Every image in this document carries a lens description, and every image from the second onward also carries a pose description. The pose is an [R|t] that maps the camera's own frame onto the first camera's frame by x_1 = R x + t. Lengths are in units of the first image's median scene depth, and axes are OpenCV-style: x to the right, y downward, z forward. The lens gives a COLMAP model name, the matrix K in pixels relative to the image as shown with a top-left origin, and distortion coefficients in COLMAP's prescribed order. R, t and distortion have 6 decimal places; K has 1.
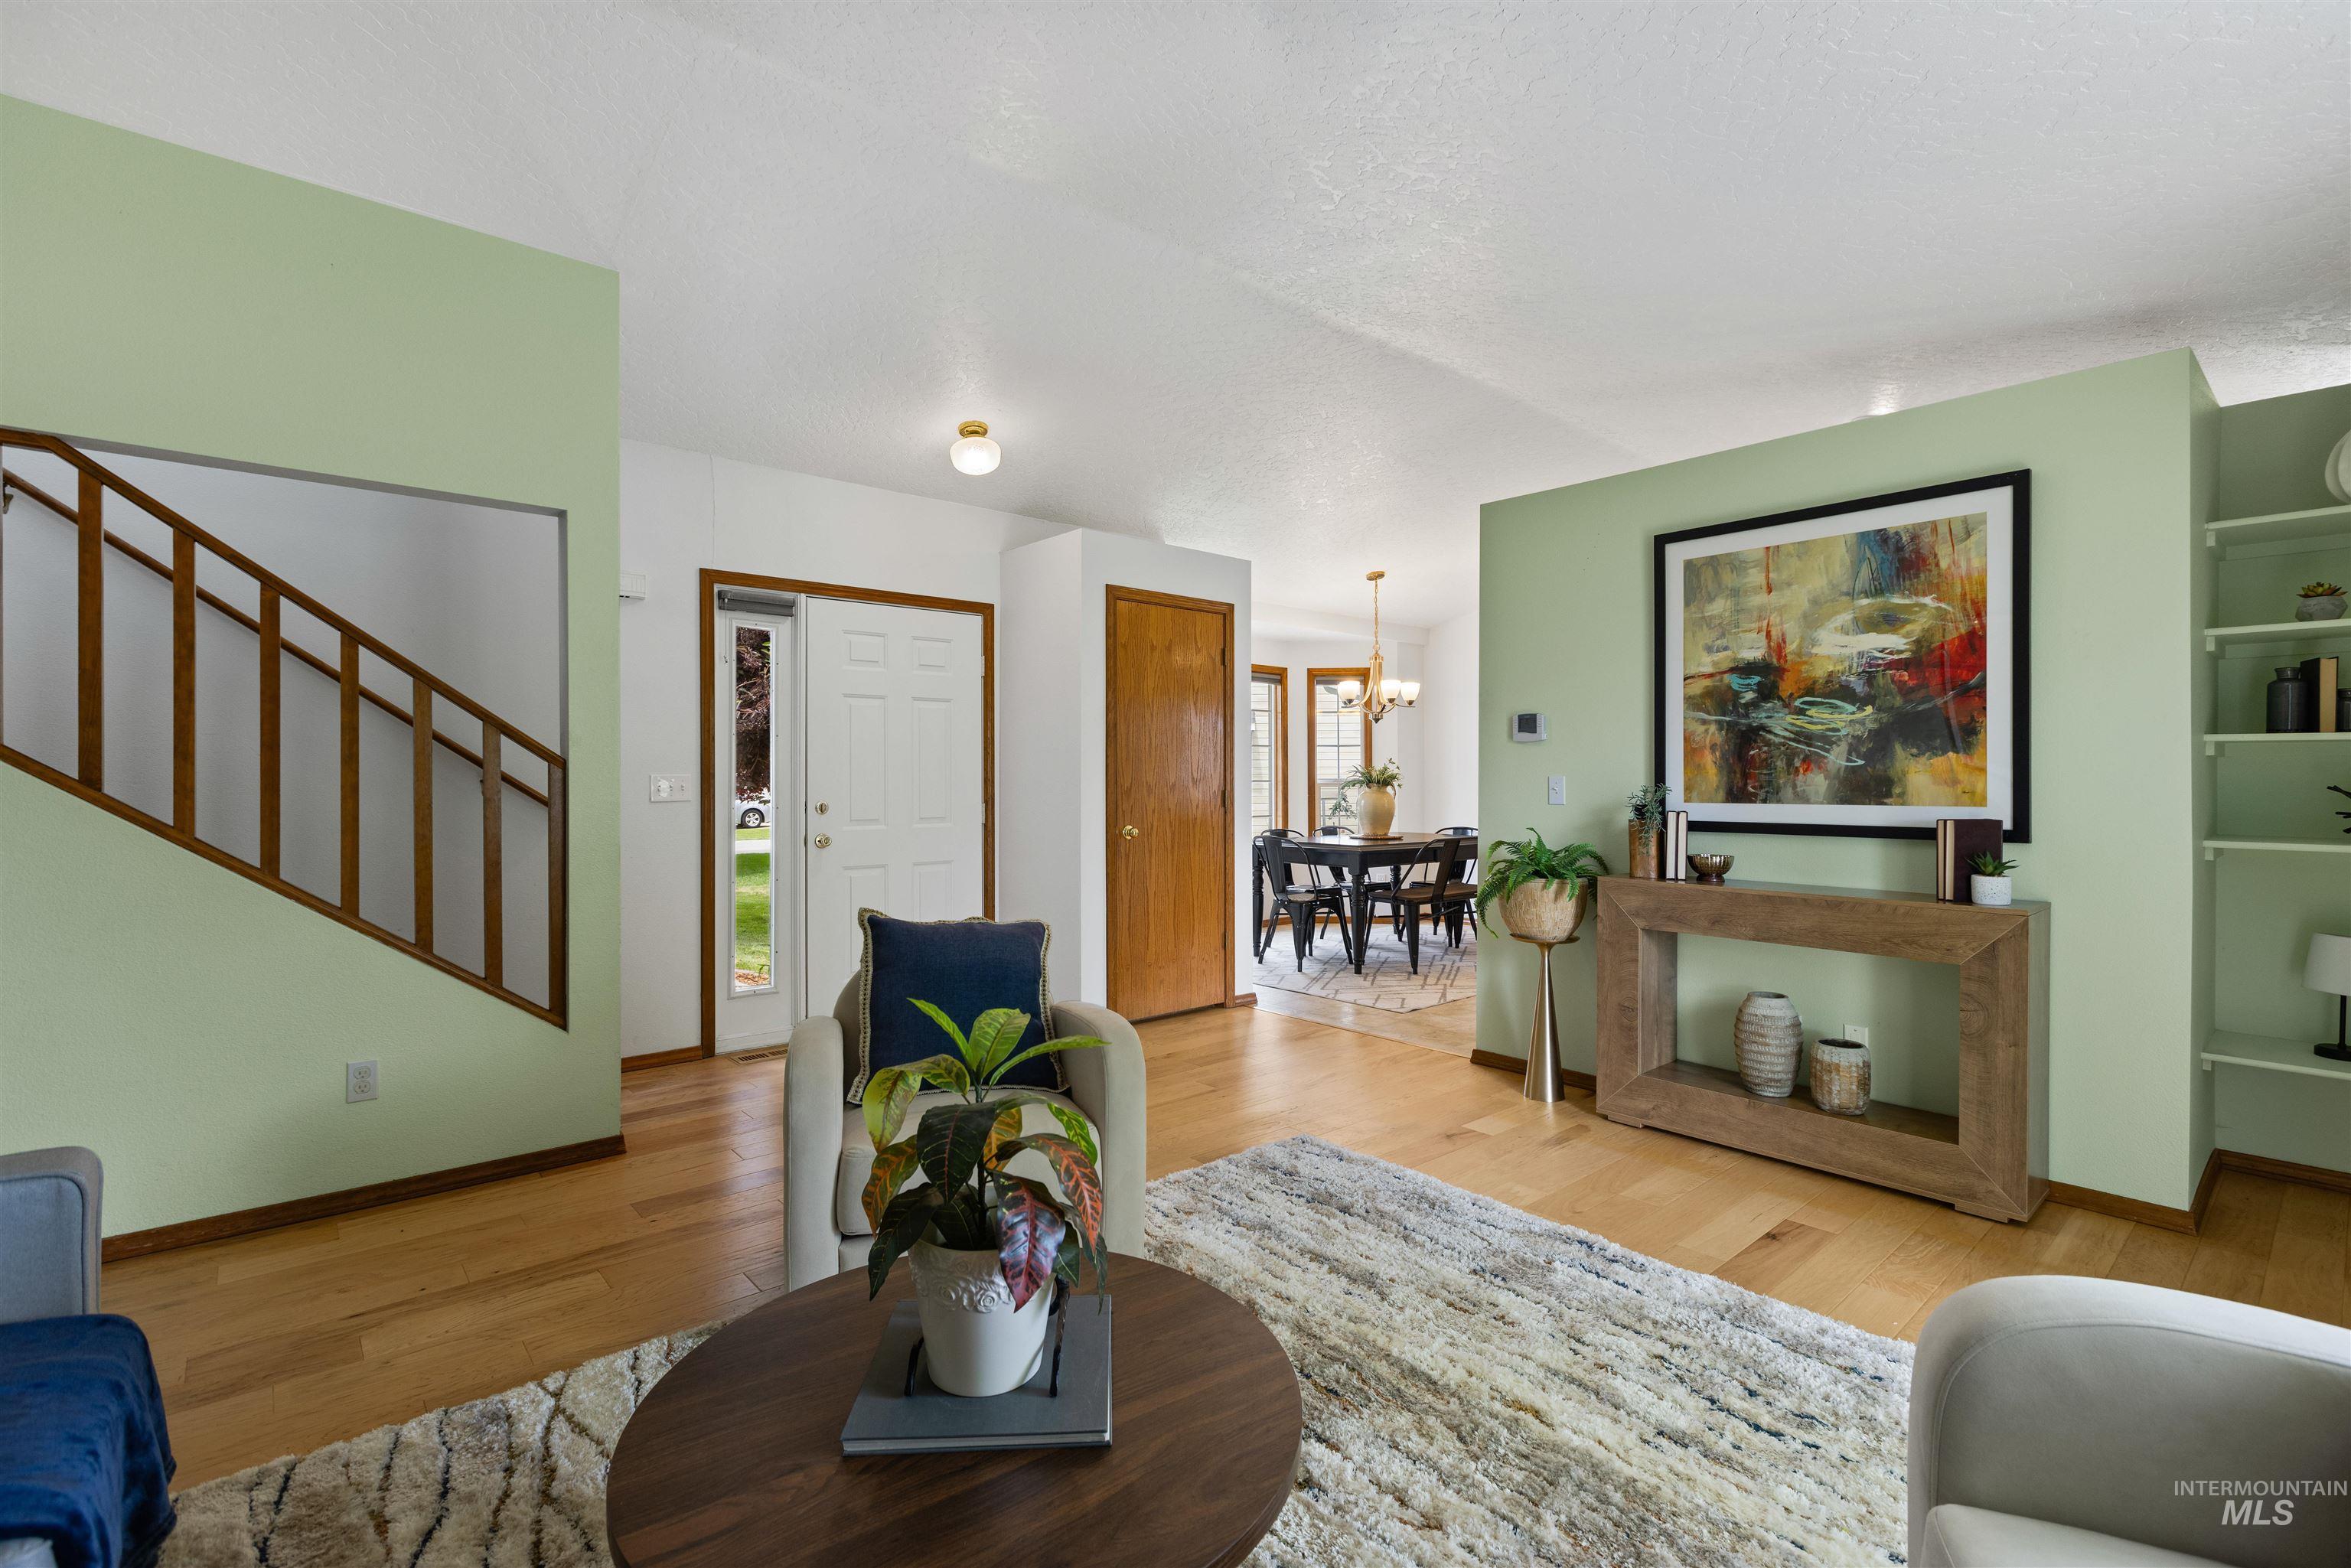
lens RADIAL K [[1038.4, 0, 1179.5], [0, 1038.4, 777.9], [0, 0, 1]] dist [-0.009143, -0.000156]
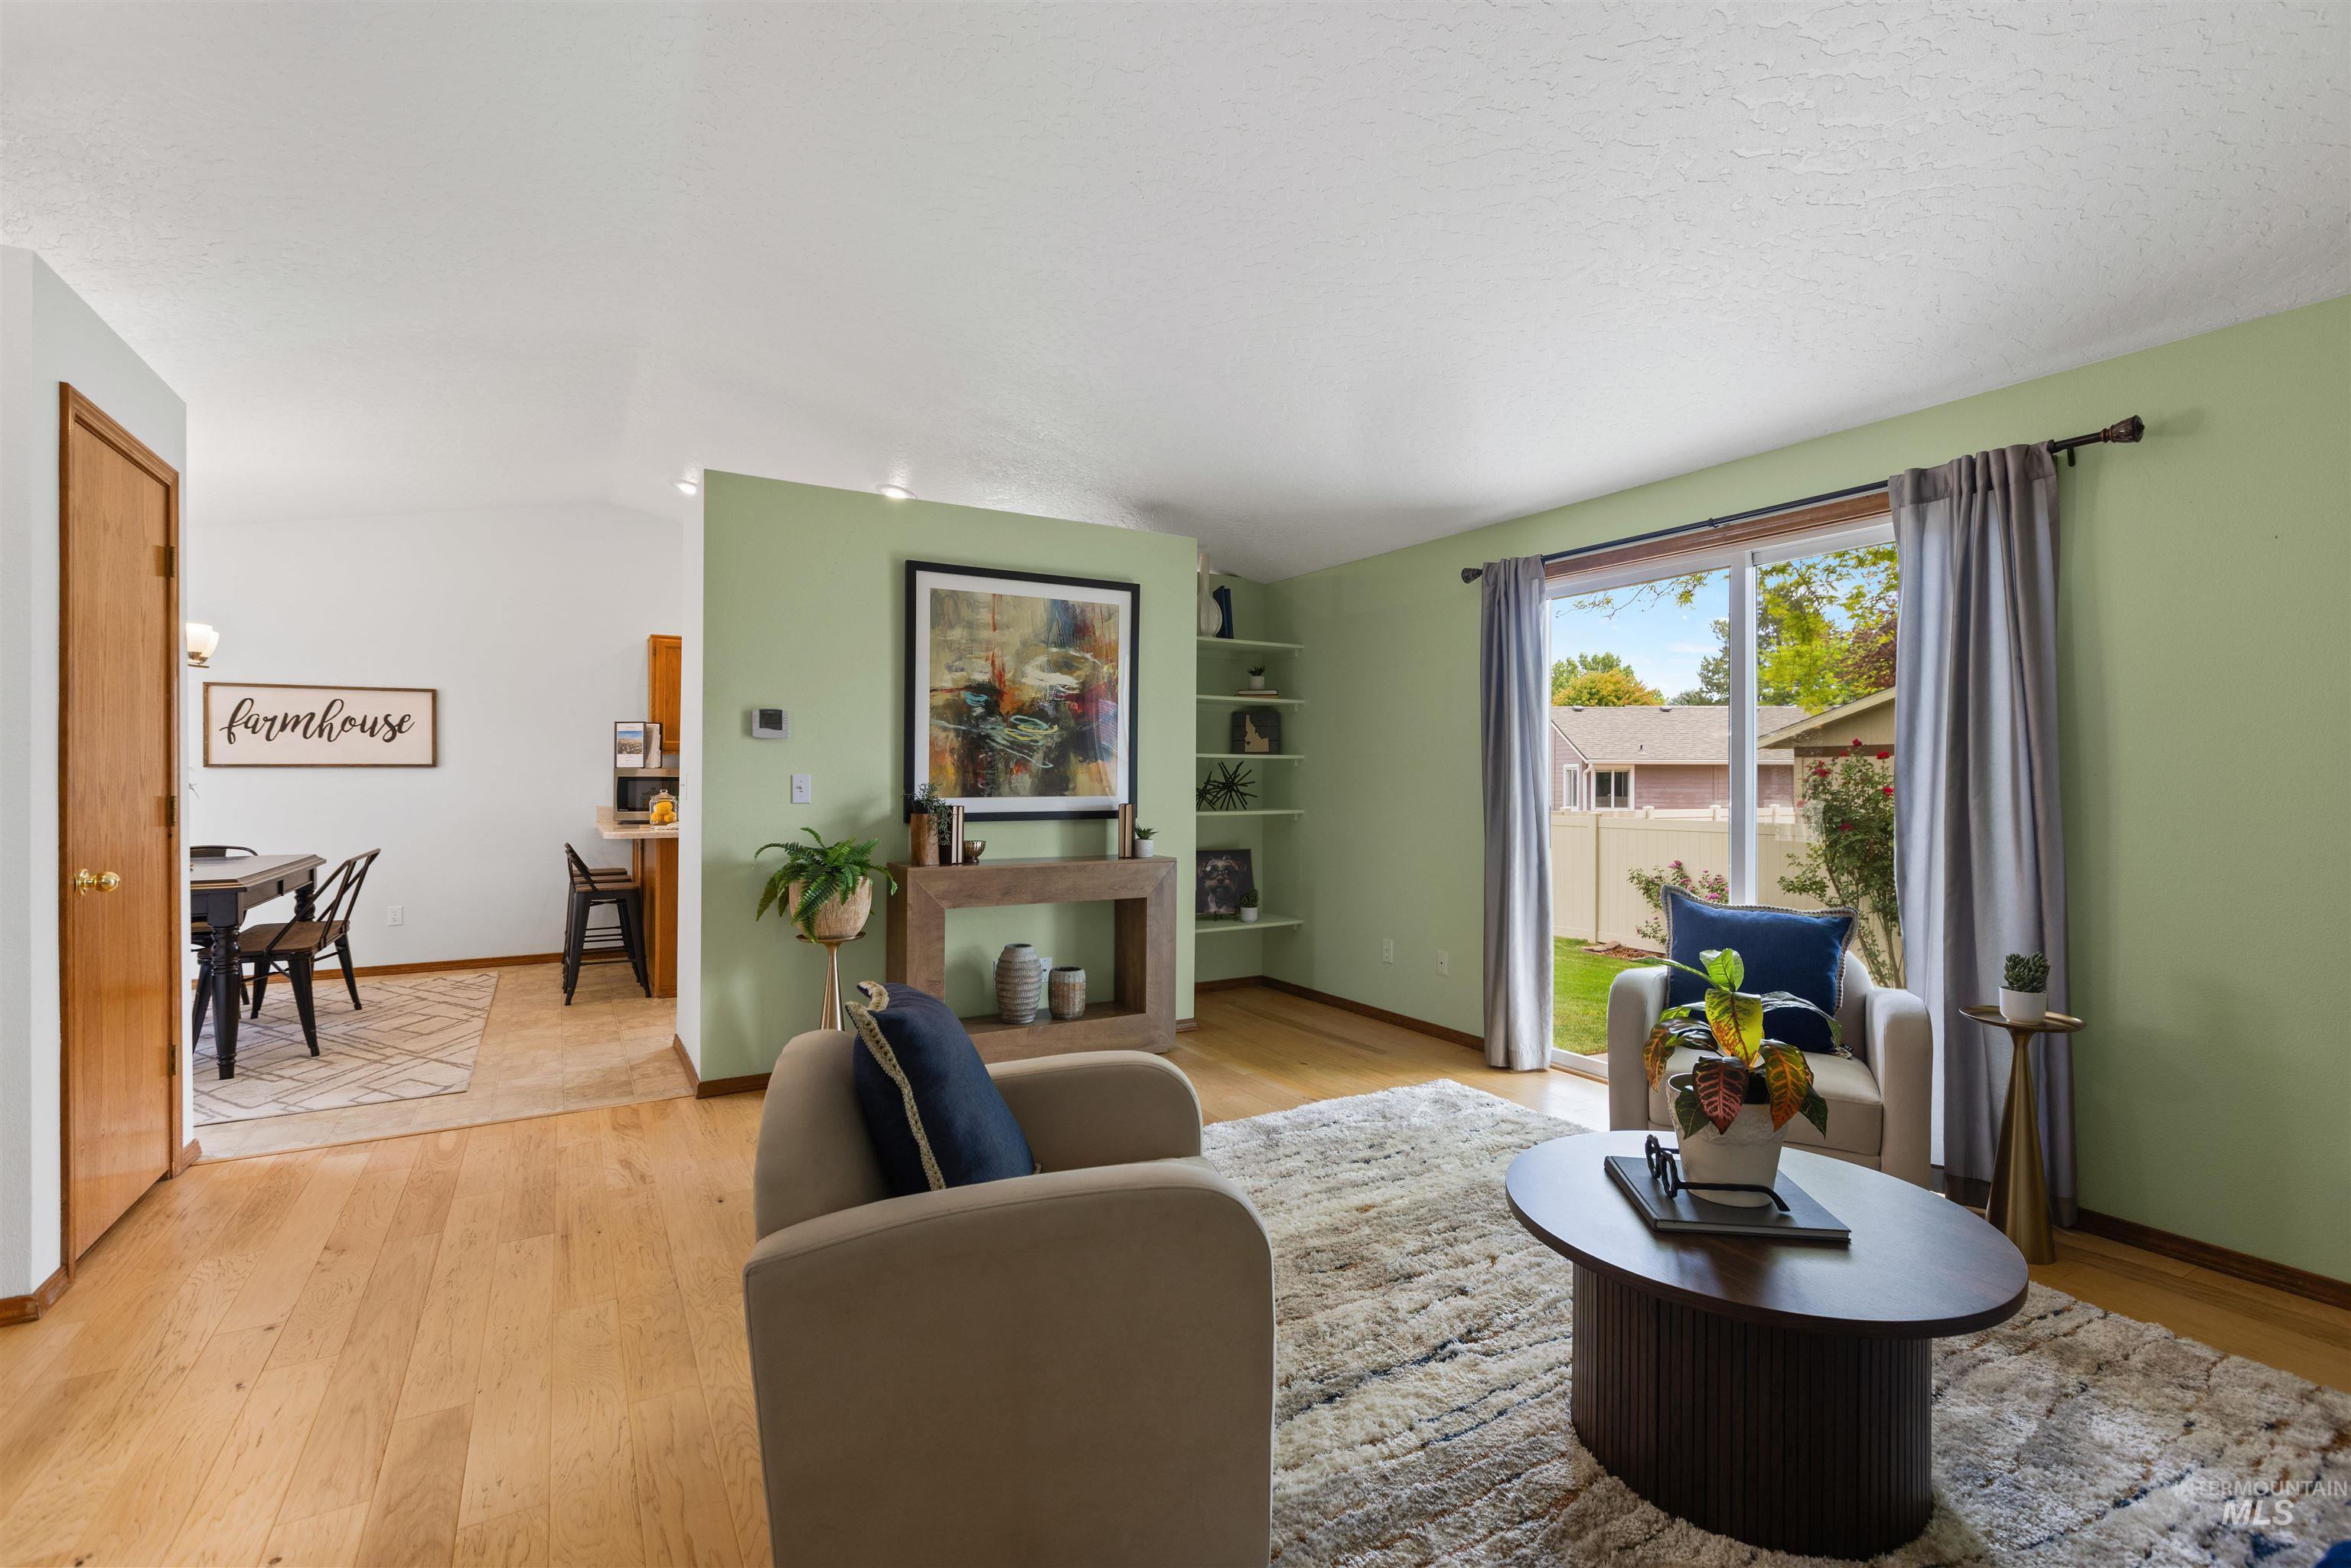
lens RADIAL K [[1056.0, 0, 1172.8], [0, 1056.0, 776.0], [0, 0, 1]] dist [-0.001218, -0.000211]
pose [[0.181642, -0.001827, 0.983363, -0.661958], [-0.005046, 0.999983, 0.002790, -0.005677], [-0.983352, -0.005469, 0.181630, 0.552630]]
